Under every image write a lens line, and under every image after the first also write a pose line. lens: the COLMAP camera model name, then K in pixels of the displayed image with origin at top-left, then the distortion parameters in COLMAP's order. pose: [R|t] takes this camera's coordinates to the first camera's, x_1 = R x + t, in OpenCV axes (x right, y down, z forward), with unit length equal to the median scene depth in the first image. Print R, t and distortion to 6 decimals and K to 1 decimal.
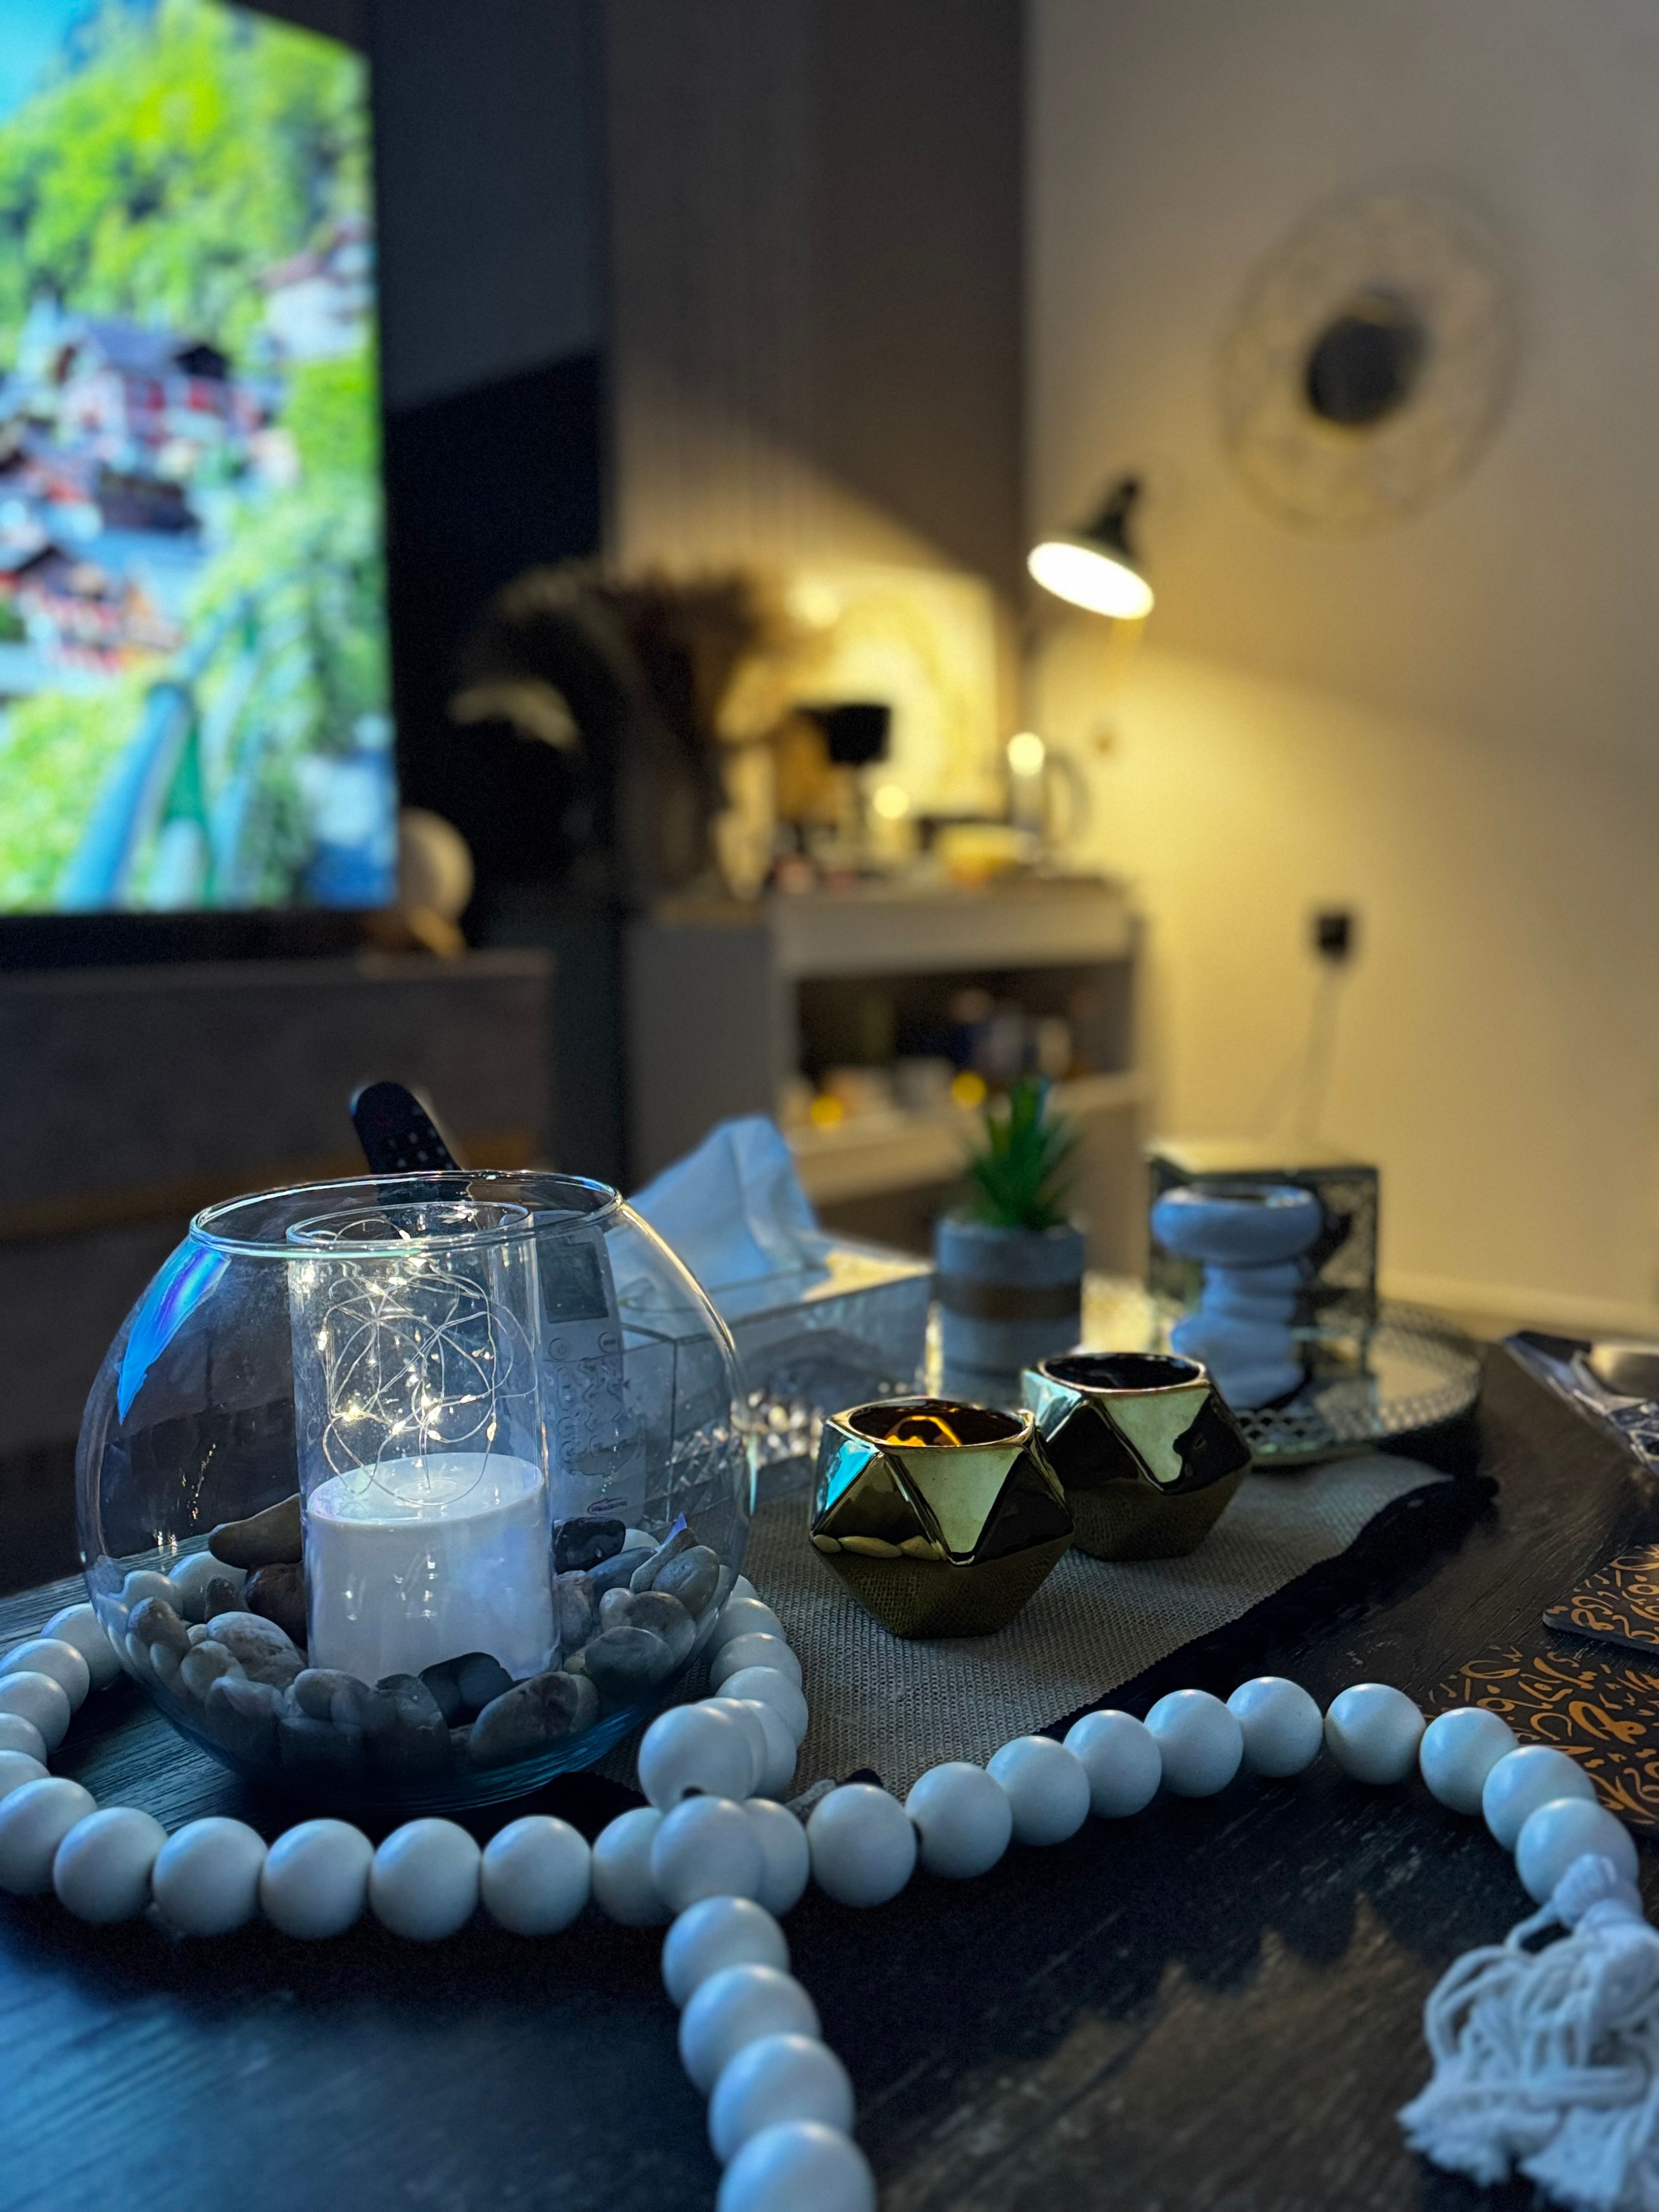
lens RADIAL K [[1804.8, 0, 829.5], [0, 1804.8, 1106.0], [0, 0, 1]] dist [0.064080, -0.009643]
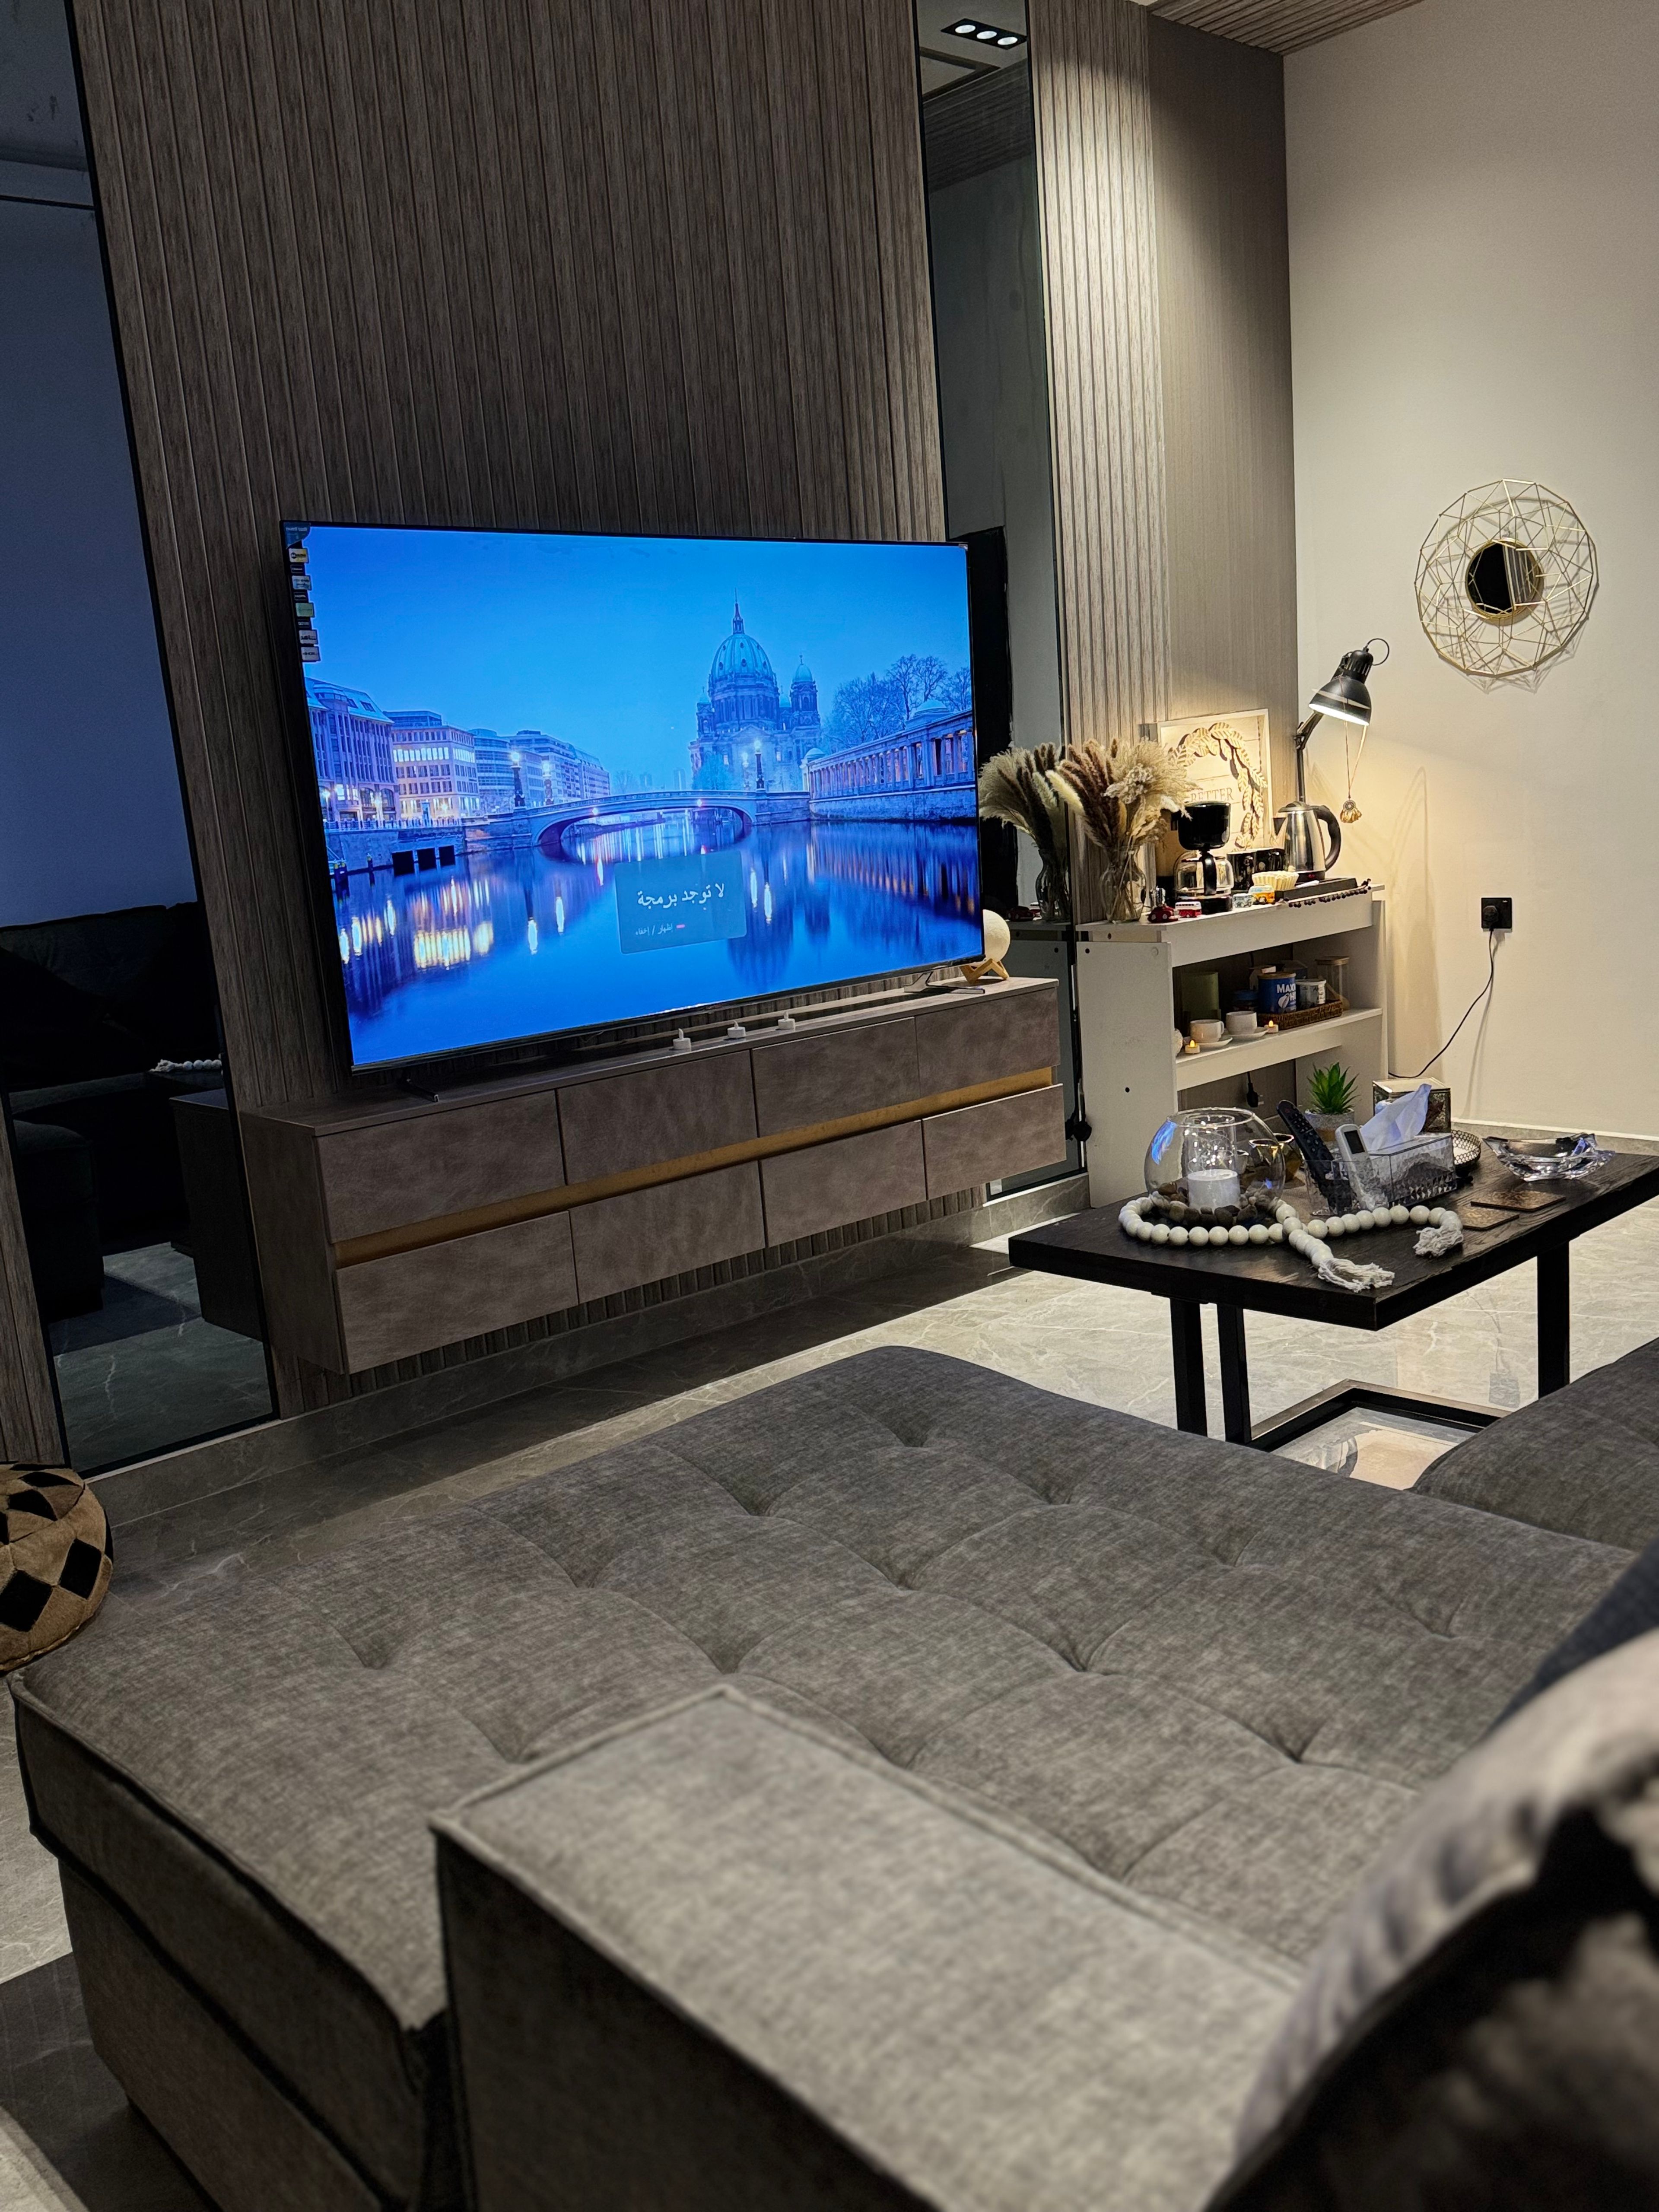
lens RADIAL K [[1804.8, 0, 829.5], [0, 1804.8, 1106.0], [0, 0, 1]] dist [0.064080, -0.009643]
pose [[0.990072, -0.038378, -0.135219, -0.114450], [0.047167, 0.996936, 0.062408, -0.062464], [0.132410, -0.068166, 0.988848, -0.767036]]
